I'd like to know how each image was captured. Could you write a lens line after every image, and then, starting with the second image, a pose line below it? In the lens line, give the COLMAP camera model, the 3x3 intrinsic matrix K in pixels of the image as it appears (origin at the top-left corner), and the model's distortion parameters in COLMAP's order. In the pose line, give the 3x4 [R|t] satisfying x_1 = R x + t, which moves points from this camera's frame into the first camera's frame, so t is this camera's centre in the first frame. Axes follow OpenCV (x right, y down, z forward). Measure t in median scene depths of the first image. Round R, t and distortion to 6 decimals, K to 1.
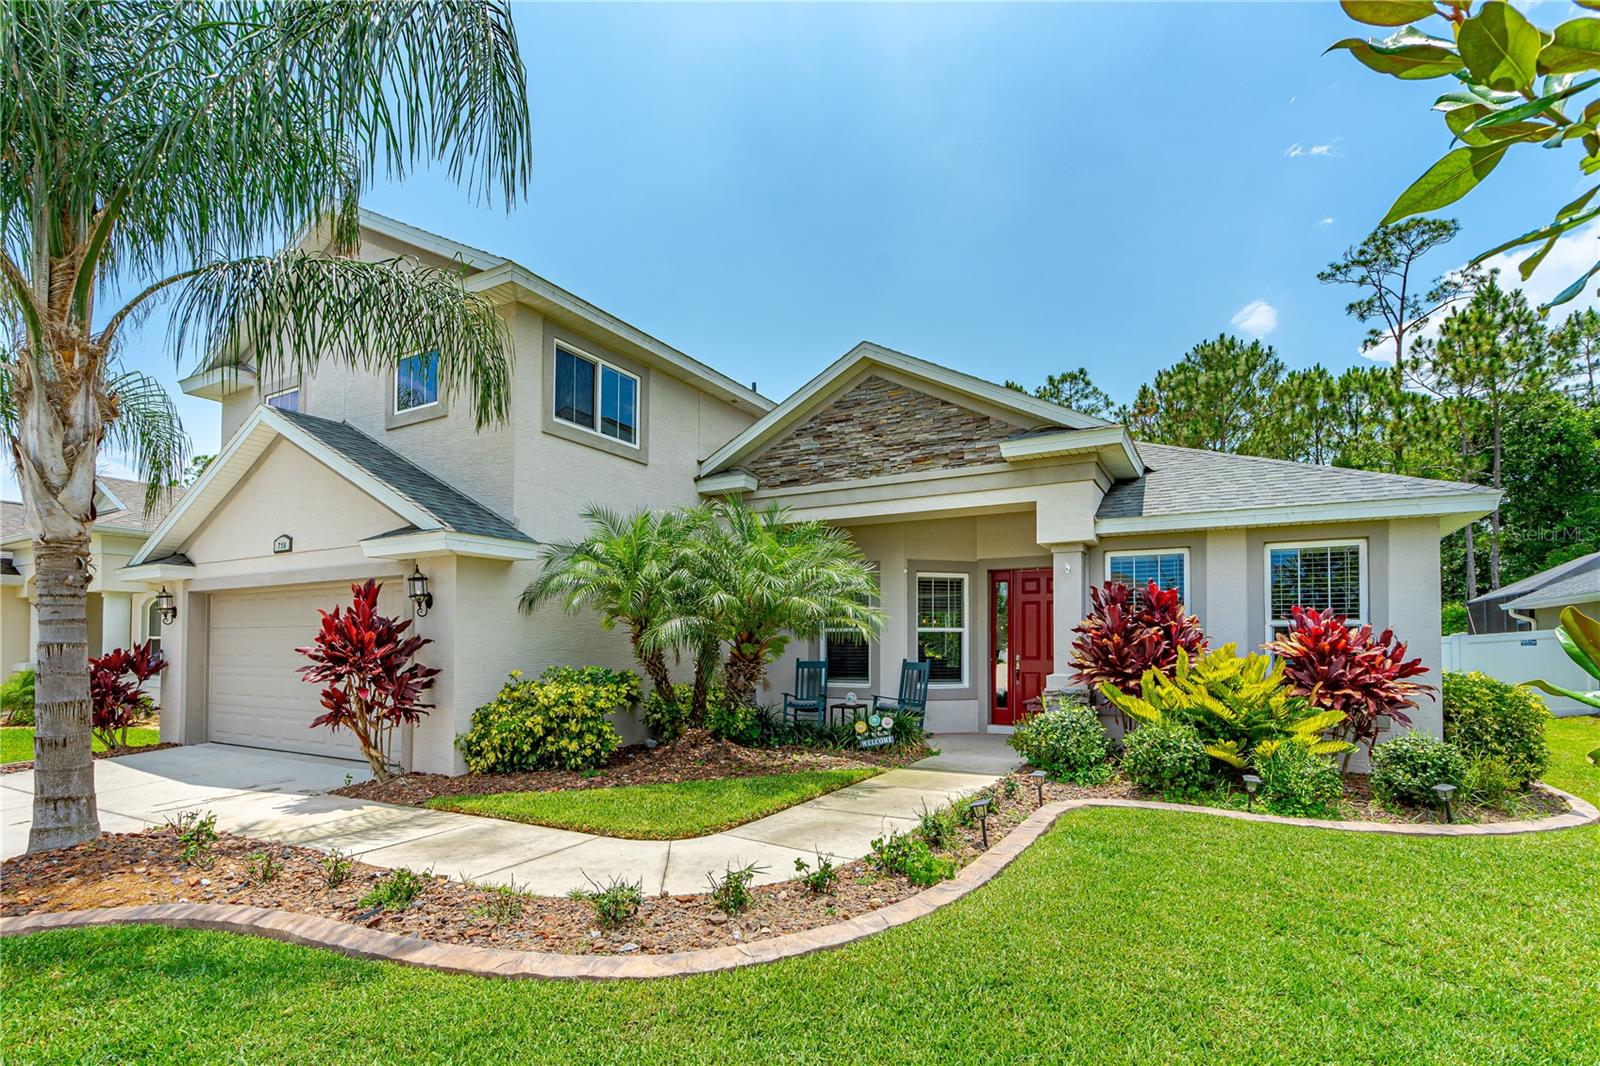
lens RADIAL K [[755.1, 0, 798.6], [0, 755.1, 631.2], [0, 0, 1]] dist [-0.000928, -0.000217]
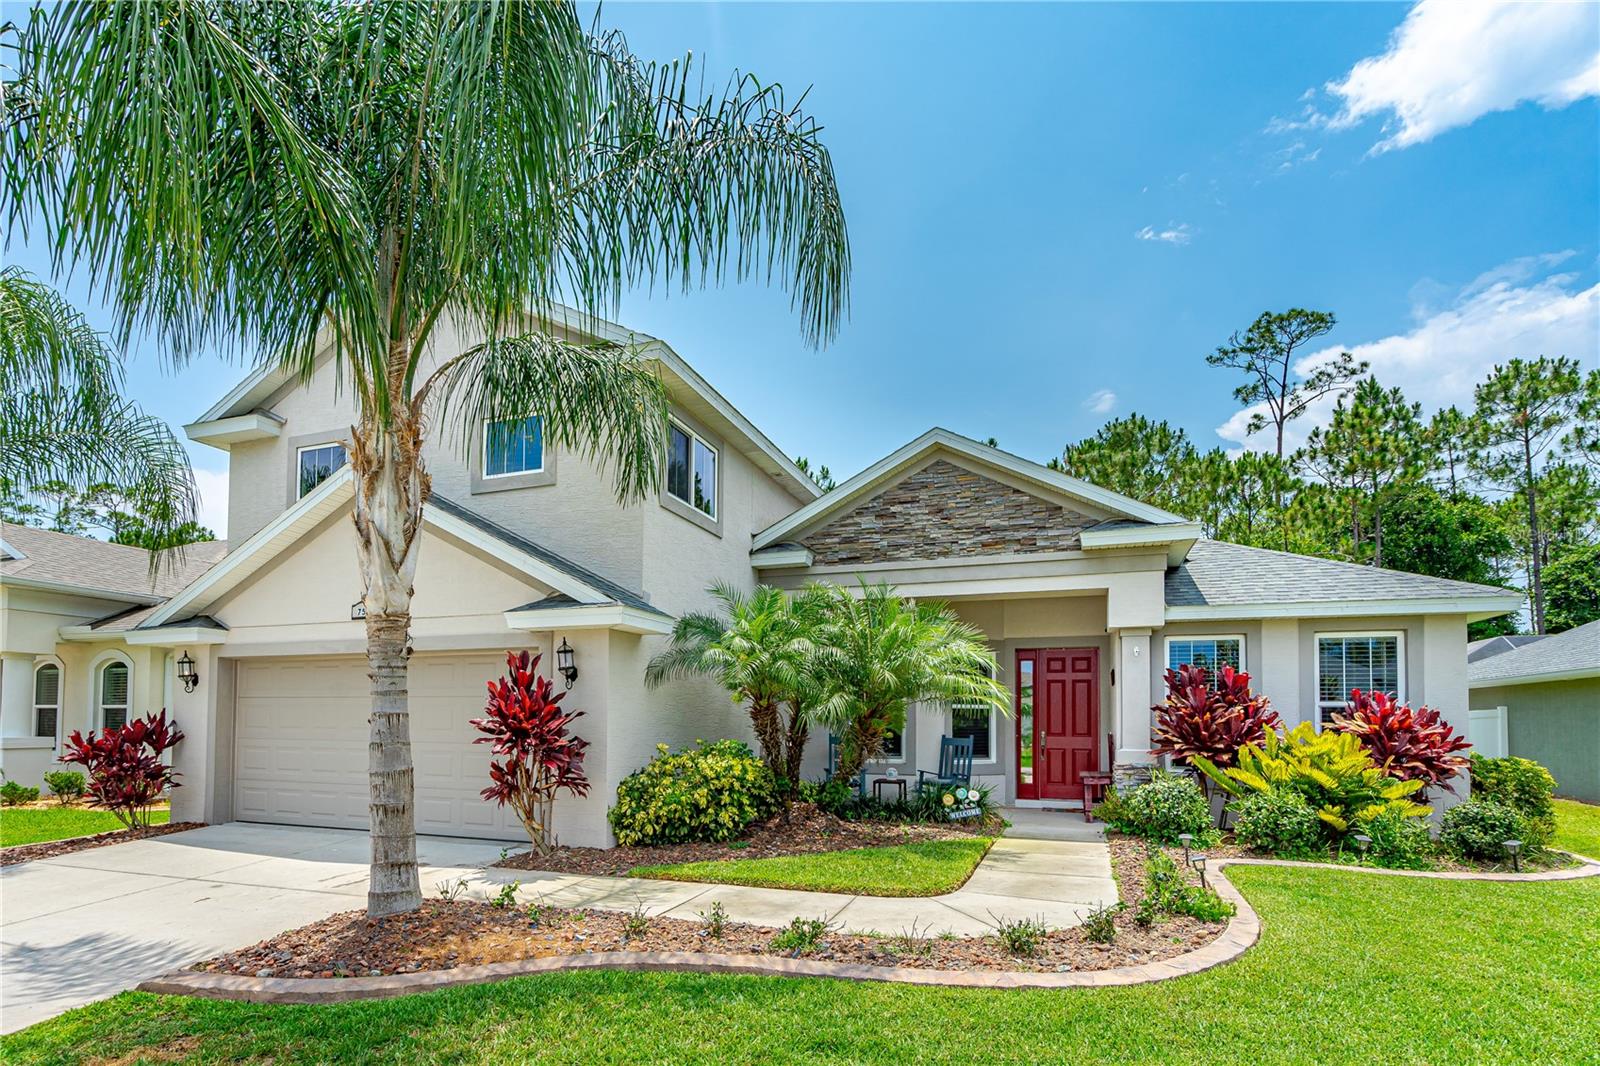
lens RADIAL K [[847.5, 0, 718.7], [0, 847.5, 690.7], [0, 0, 1]] dist [-0.000940, 0.000221]
pose [[0.991278, 0.011891, 0.131251, -0.386367], [-0.009673, 0.999800, -0.017523, 0.000374], [-0.131433, 0.016100, 0.991194, -0.116418]]
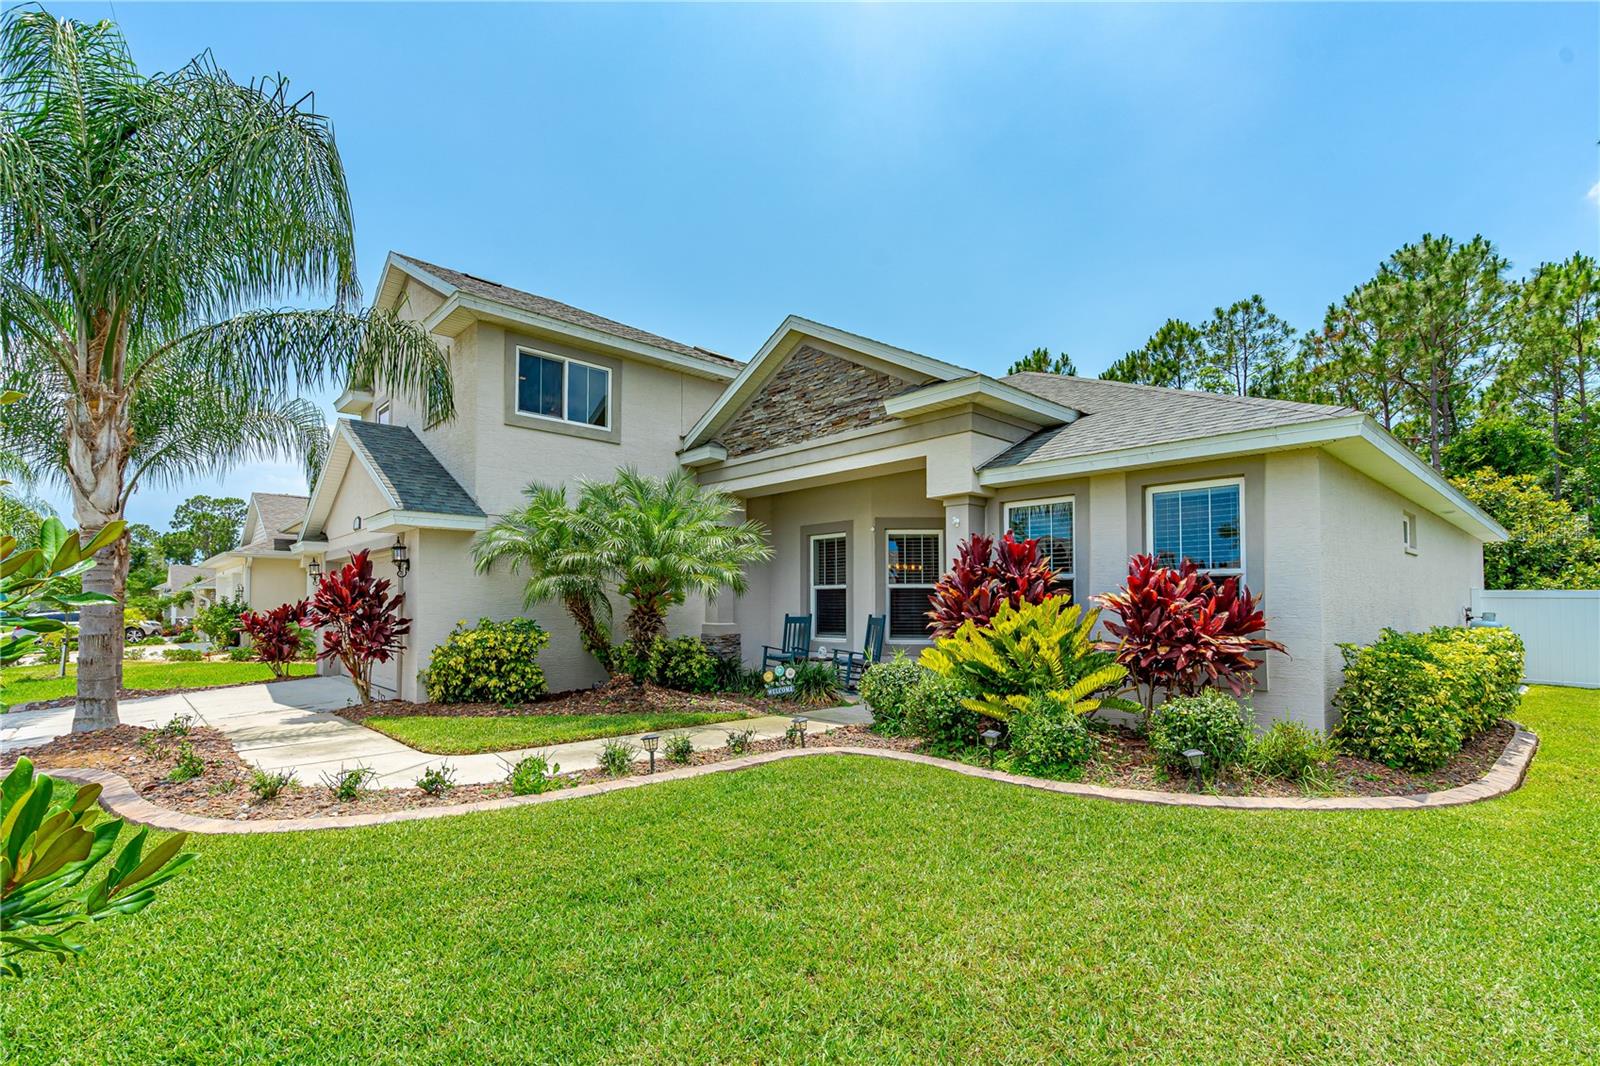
lens RADIAL K [[741.8, 0, 810.0], [0, 741.8, 584.7], [0, 0, 1]] dist [0.002659, 0.000369]
pose [[0.952605, -0.009348, -0.304066, 0.460746], [0.005551, 0.999895, -0.013350, 0.011436], [0.304159, 0.011030, 0.952557, 0.016221]]
